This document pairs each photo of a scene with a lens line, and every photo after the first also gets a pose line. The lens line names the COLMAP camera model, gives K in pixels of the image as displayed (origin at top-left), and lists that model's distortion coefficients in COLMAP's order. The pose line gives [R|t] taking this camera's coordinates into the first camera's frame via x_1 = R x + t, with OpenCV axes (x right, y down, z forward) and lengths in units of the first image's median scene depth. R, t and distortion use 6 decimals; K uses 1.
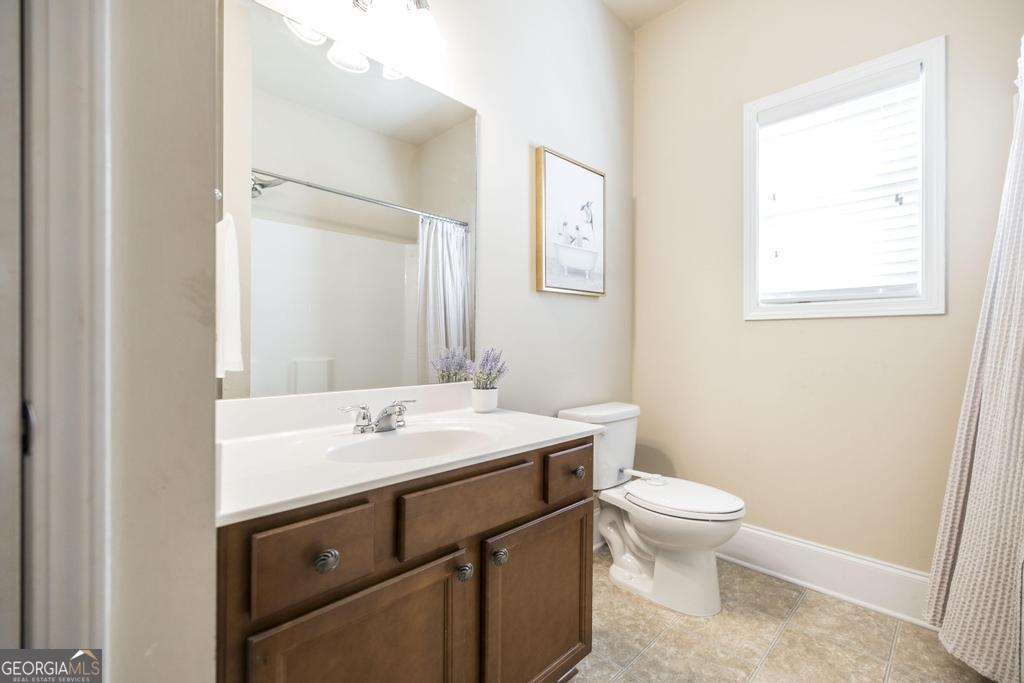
lens RADIAL K [[436.2, 0, 520.0], [0, 436.2, 336.6], [0, 0, 1]] dist [0.001673, 0.000152]
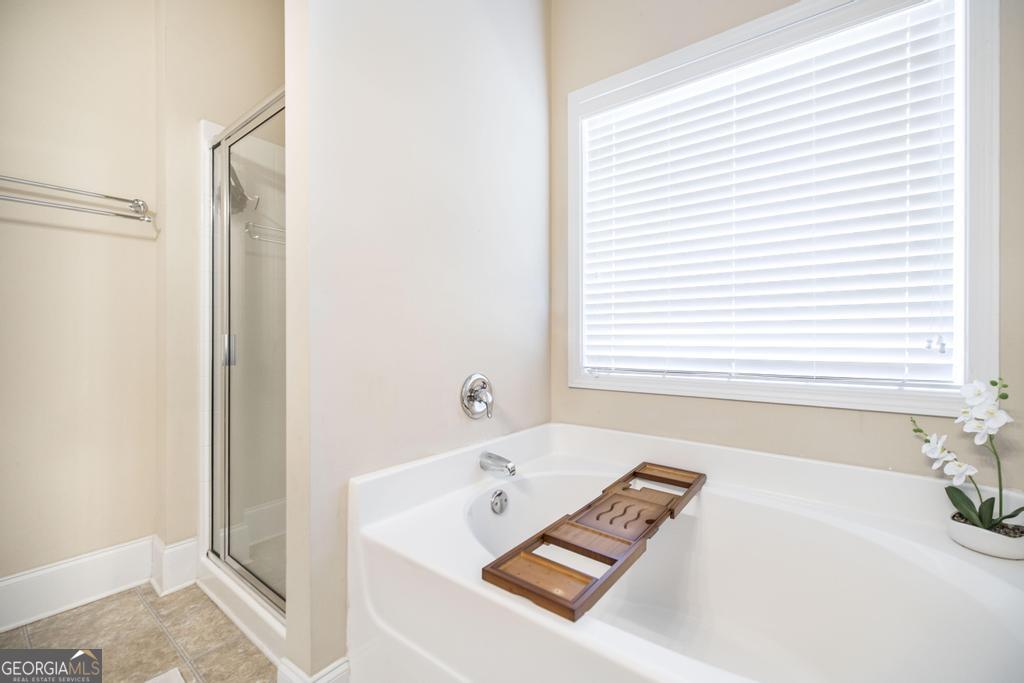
lens RADIAL K [[436.2, 0, 520.0], [0, 436.2, 336.6], [0, 0, 1]] dist [0.001673, 0.000152]
pose [[0.134450, -0.001499, -0.990919, 1.720461], [0.003285, 0.999994, -0.001067, 0.032773], [0.990915, -0.003111, 0.134454, 1.711430]]
